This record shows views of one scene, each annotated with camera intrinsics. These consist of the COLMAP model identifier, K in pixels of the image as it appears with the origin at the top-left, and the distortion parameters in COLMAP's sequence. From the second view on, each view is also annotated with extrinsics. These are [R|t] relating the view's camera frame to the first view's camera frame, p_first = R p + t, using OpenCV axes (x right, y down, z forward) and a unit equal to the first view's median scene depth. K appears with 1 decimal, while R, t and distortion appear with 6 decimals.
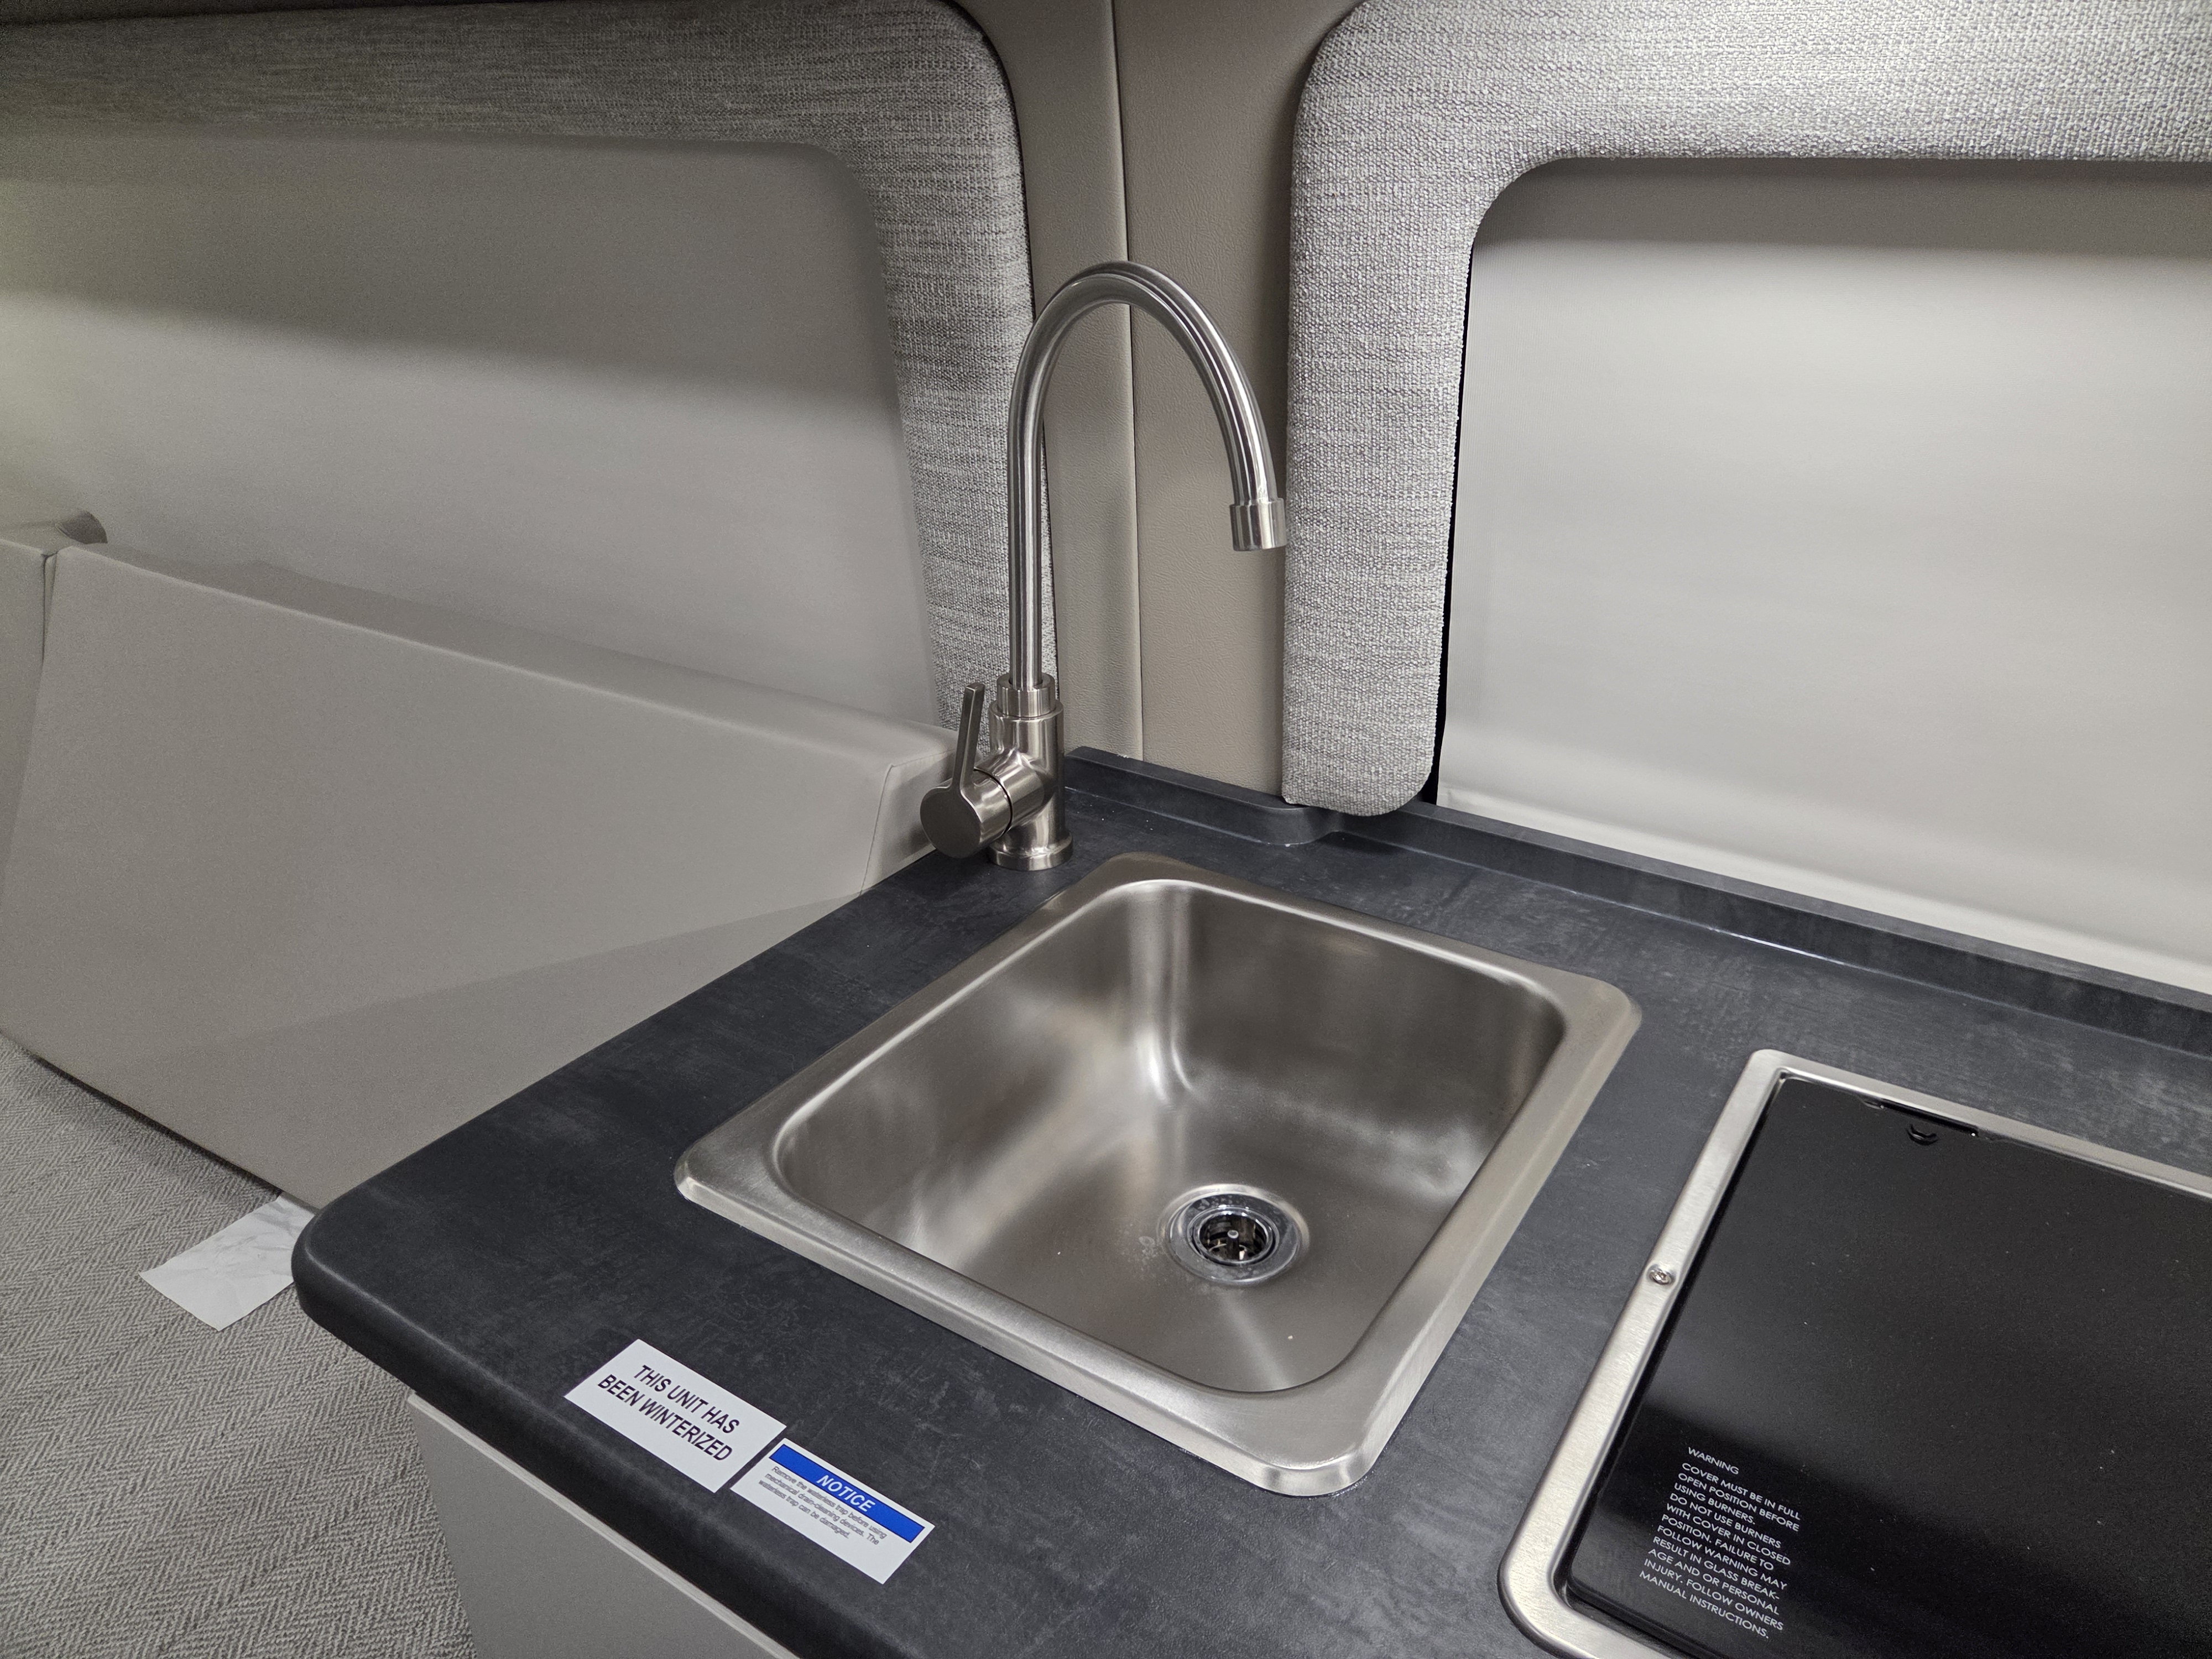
lens RADIAL K [[1485.7, 0, 1104.8], [0, 1485.7, 832.3], [0, 0, 1]] dist [0.048543, -0.039219]
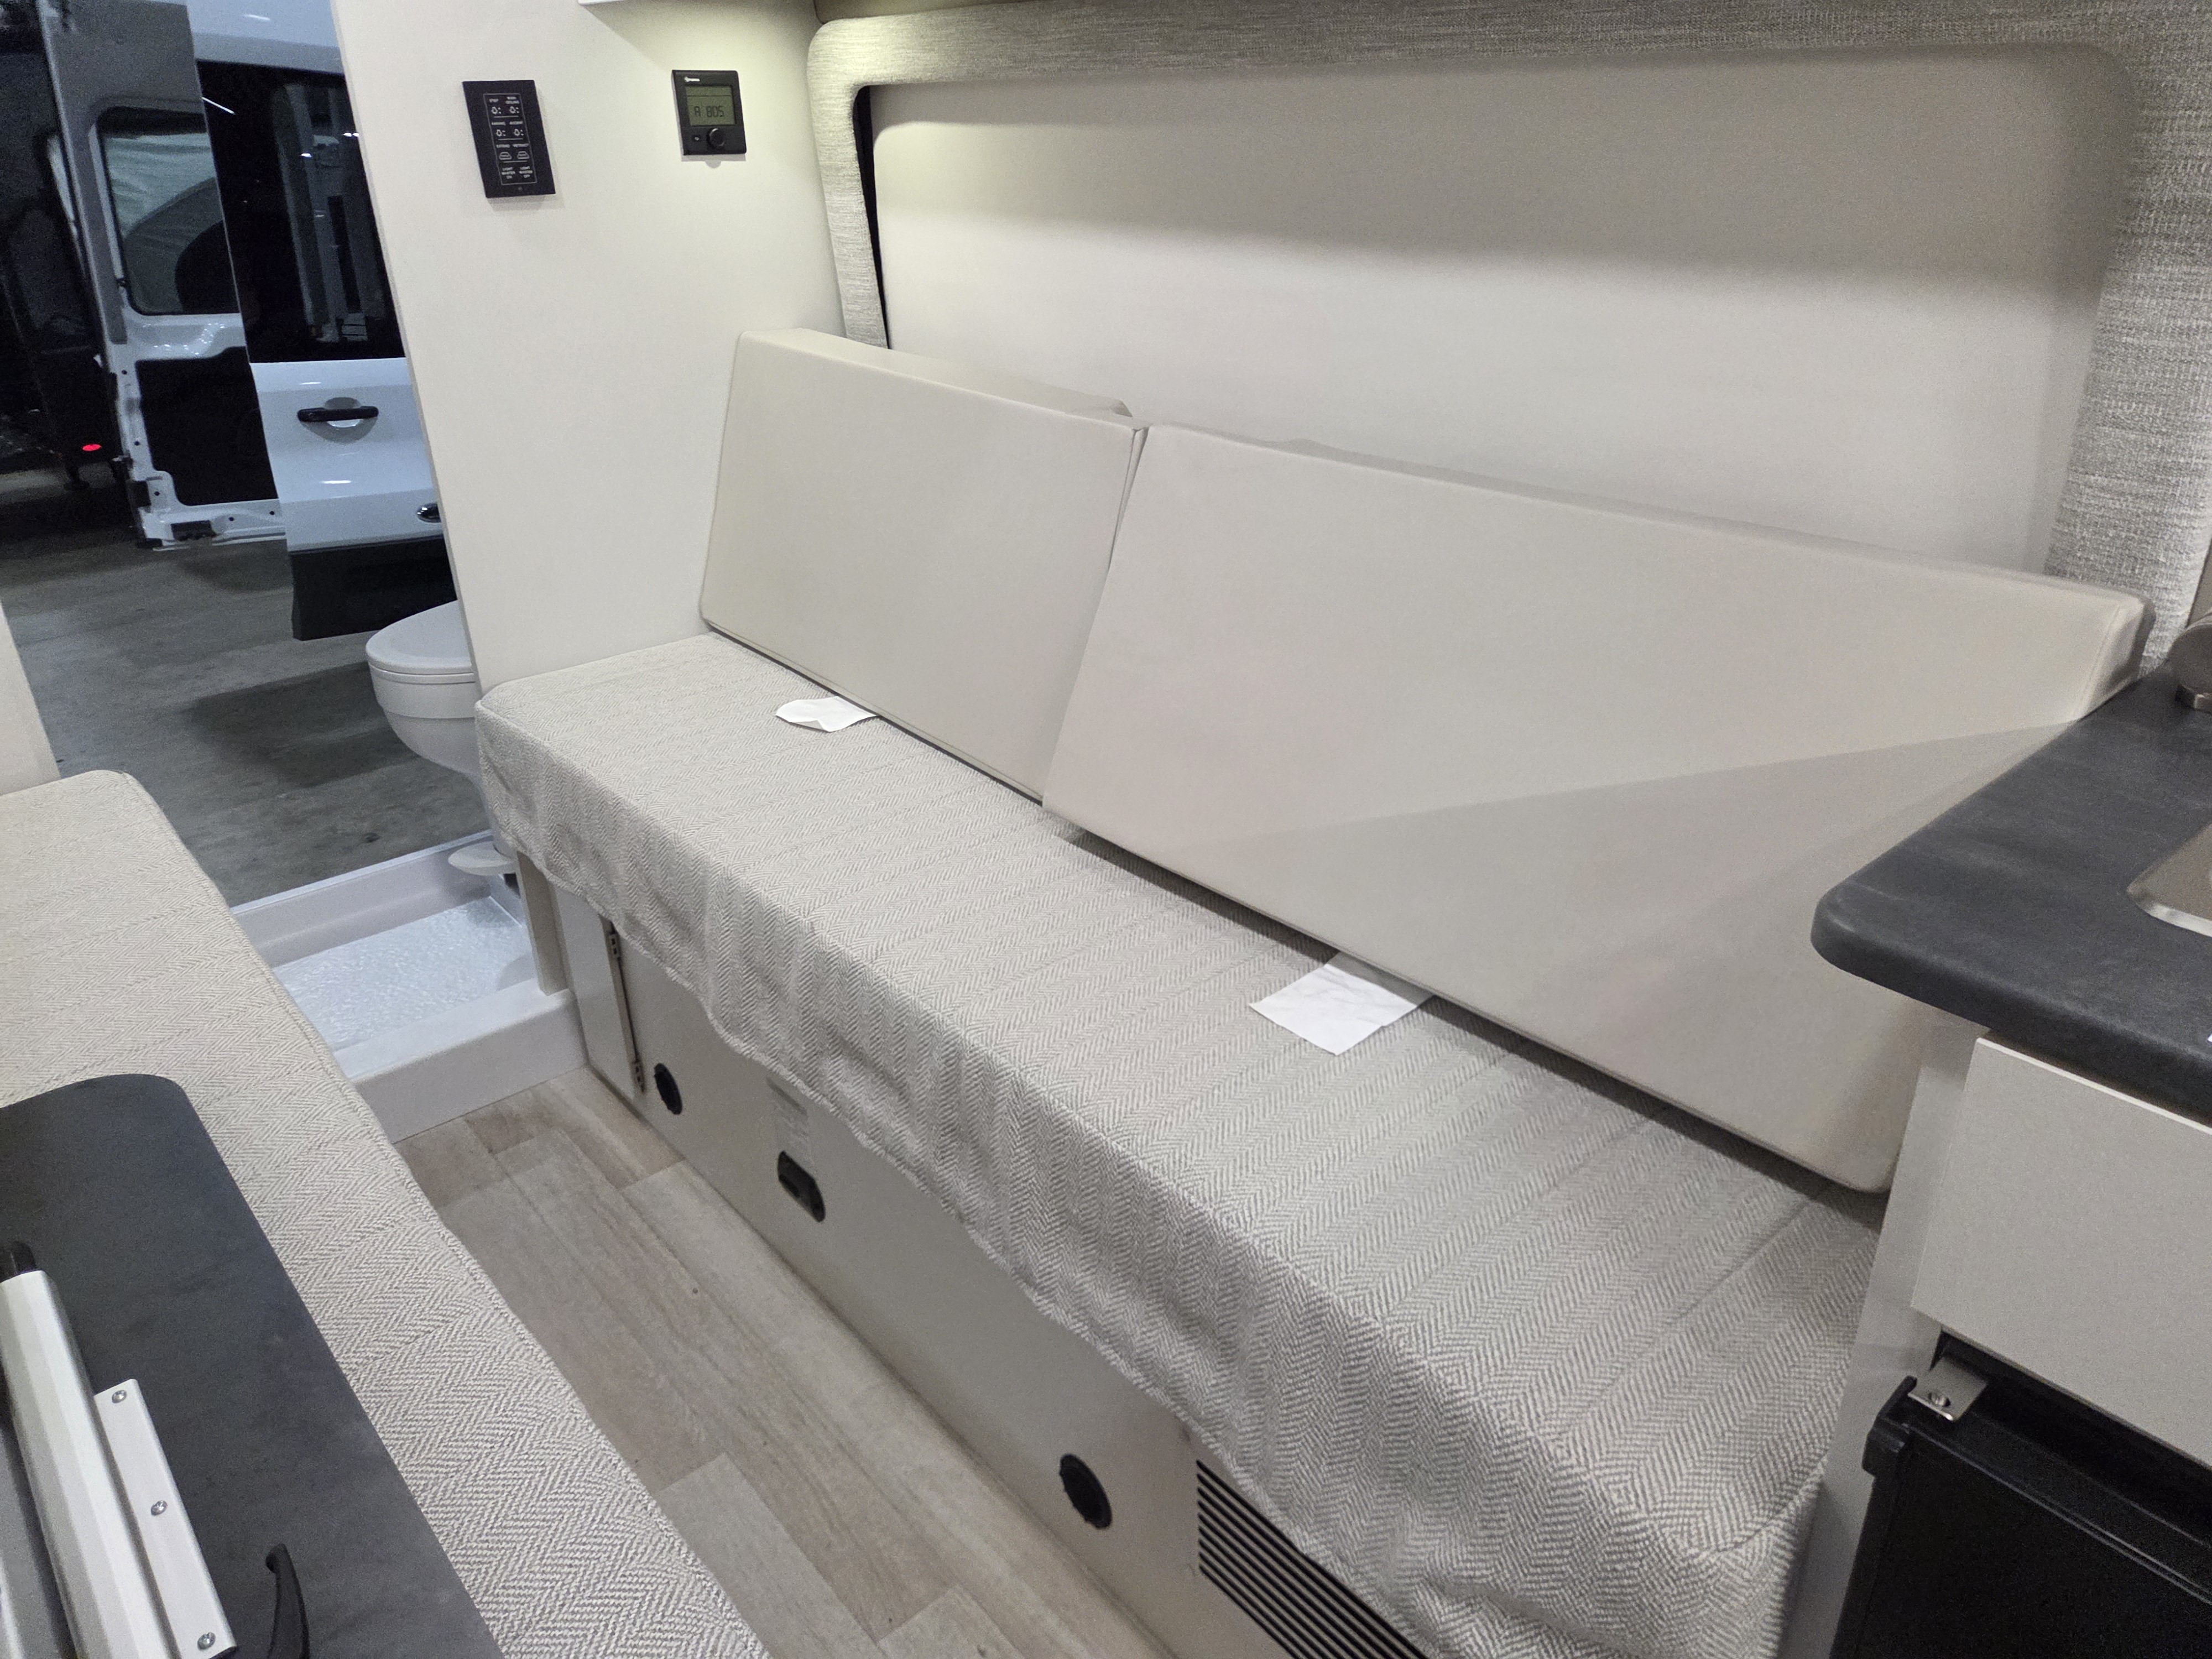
lens RADIAL K [[1485.7, 0, 1127.7], [0, 1485.7, 806.7], [0, 0, 1]] dist [0.048543, -0.039219]
pose [[0.964354, 0.093059, -0.247712, -0.552893], [-0.092607, 0.995611, 0.013504, 0.151998], [0.247882, 0.009917, 0.968740, -0.243035]]
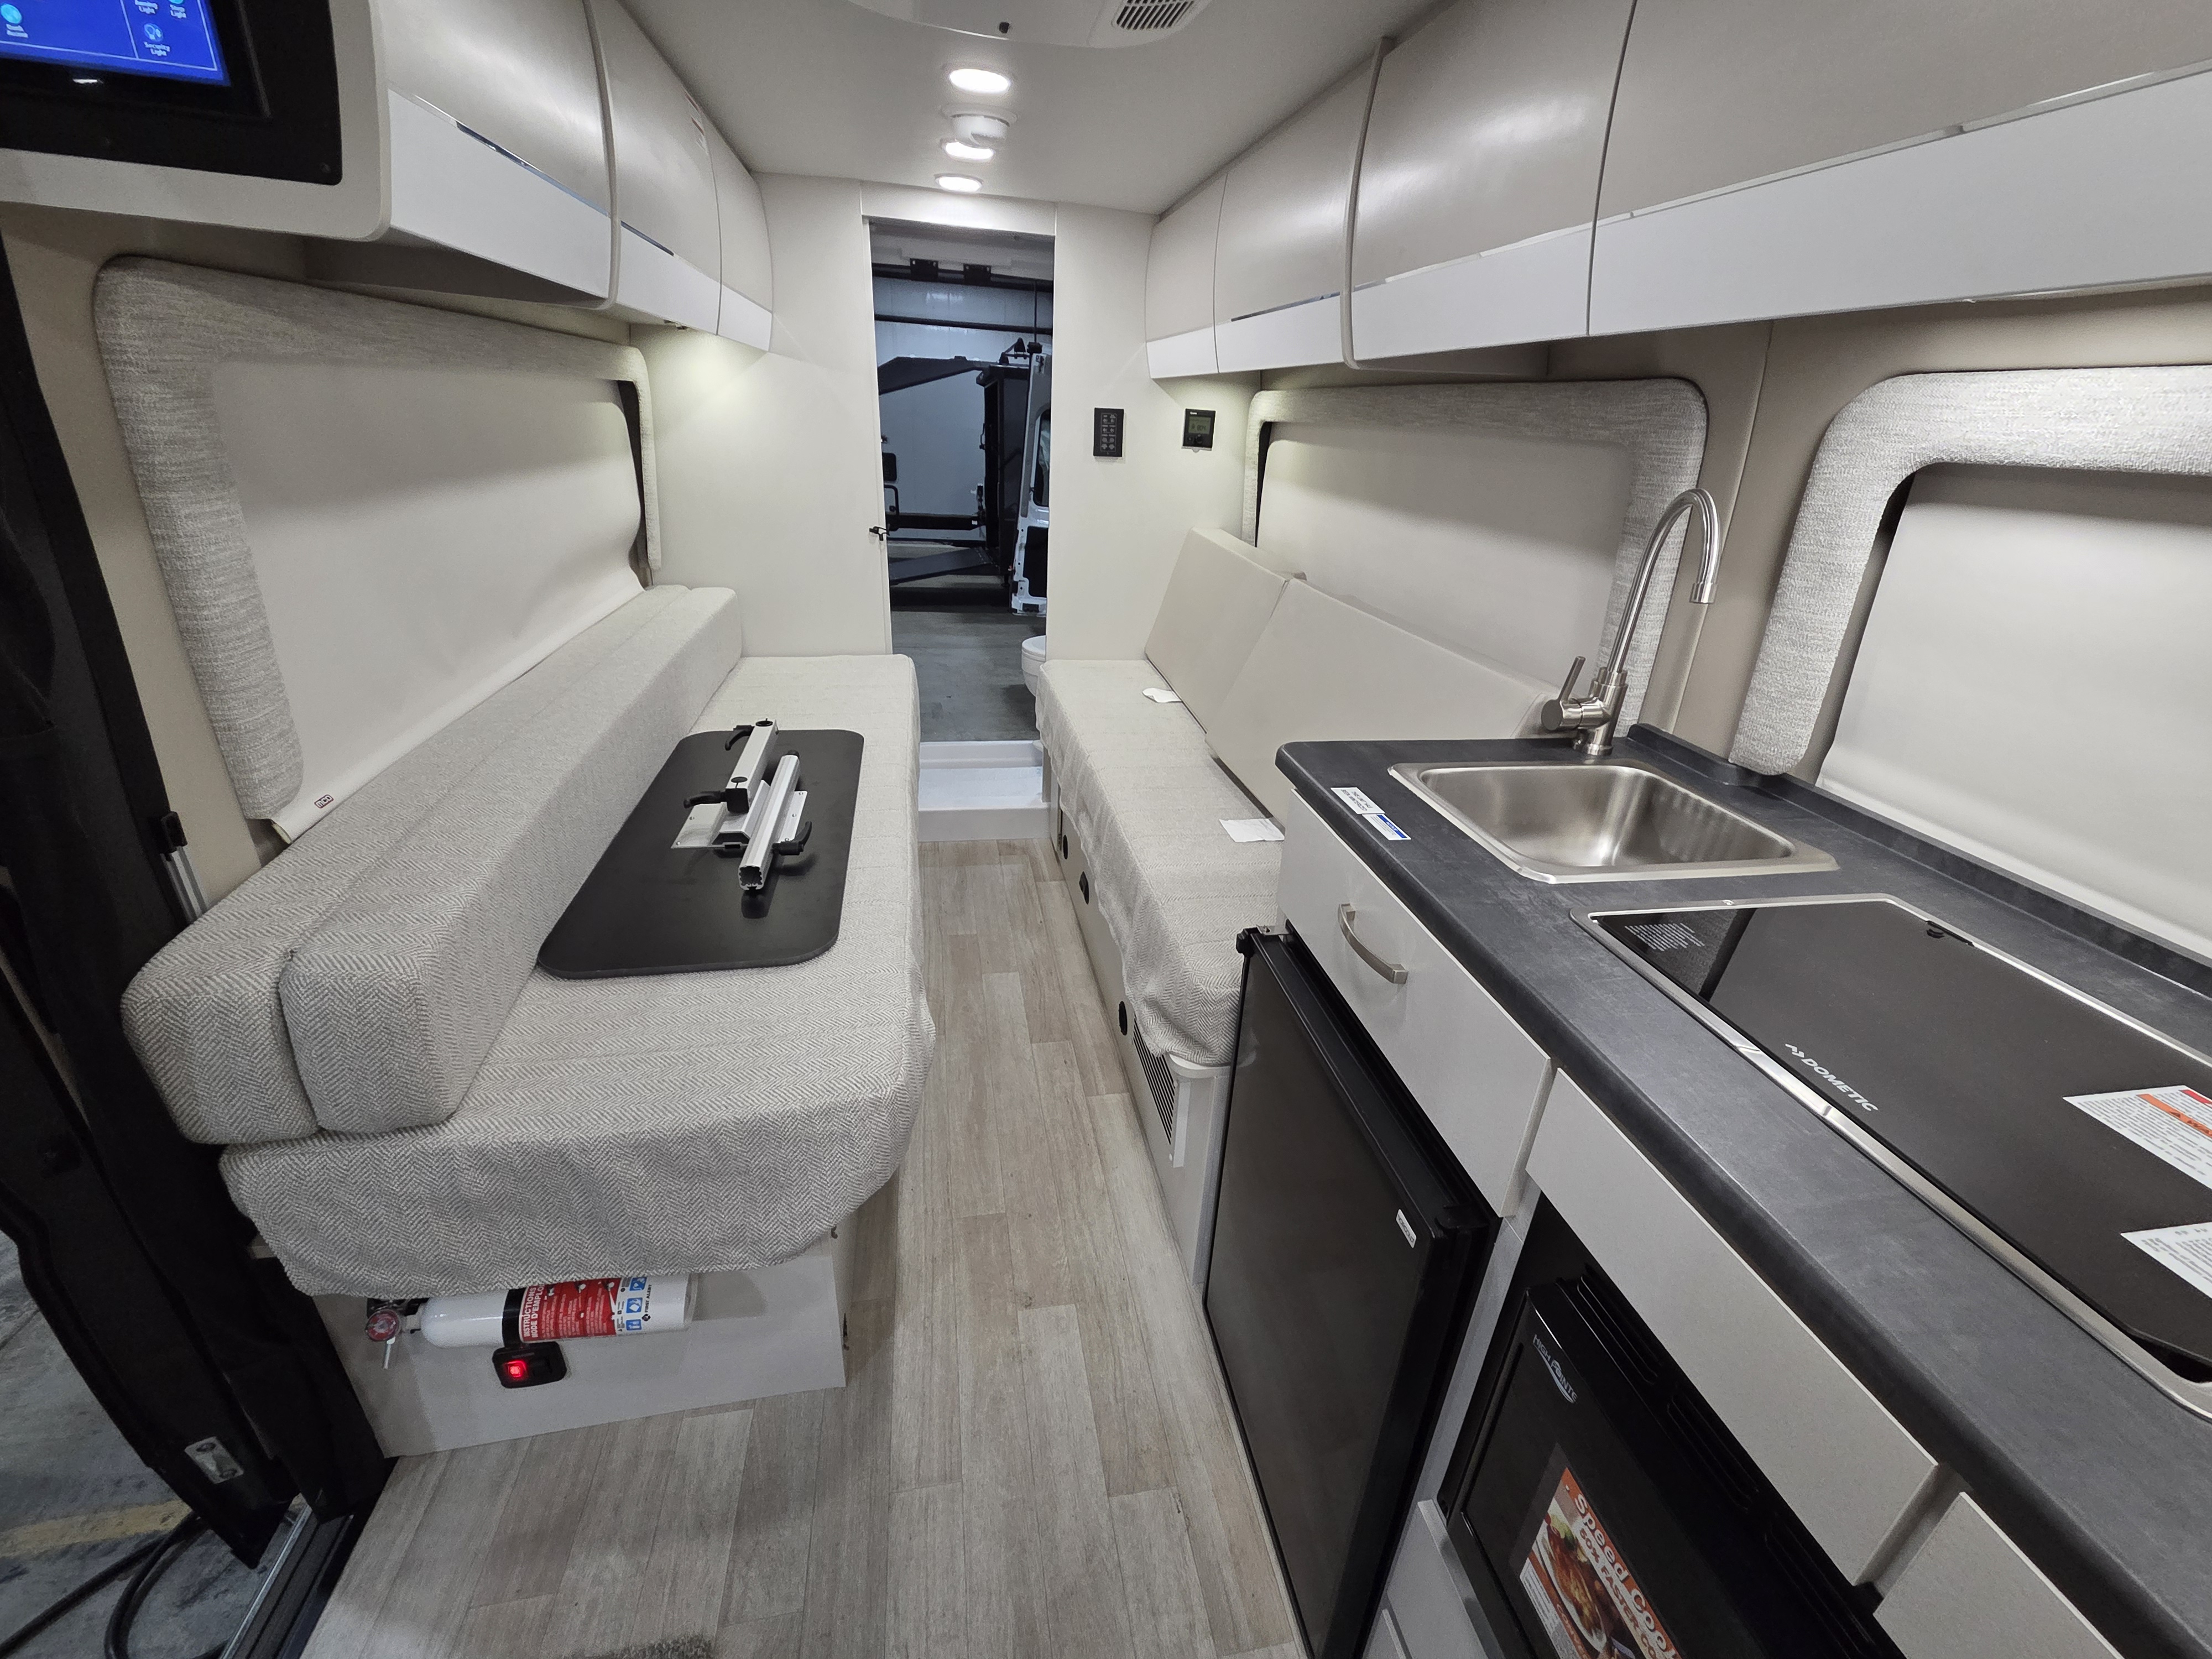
lens RADIAL K [[902.0, 0, 1118.9], [0, 902.0, 845.6], [0, 0, 1]] dist [0.001093, -0.003155]
pose [[0.698133, 0.338752, -0.630759, 0.382377], [-0.351727, 0.929622, 0.109961, 0.264493], [0.623617, 0.145087, 0.768148, -0.511446]]
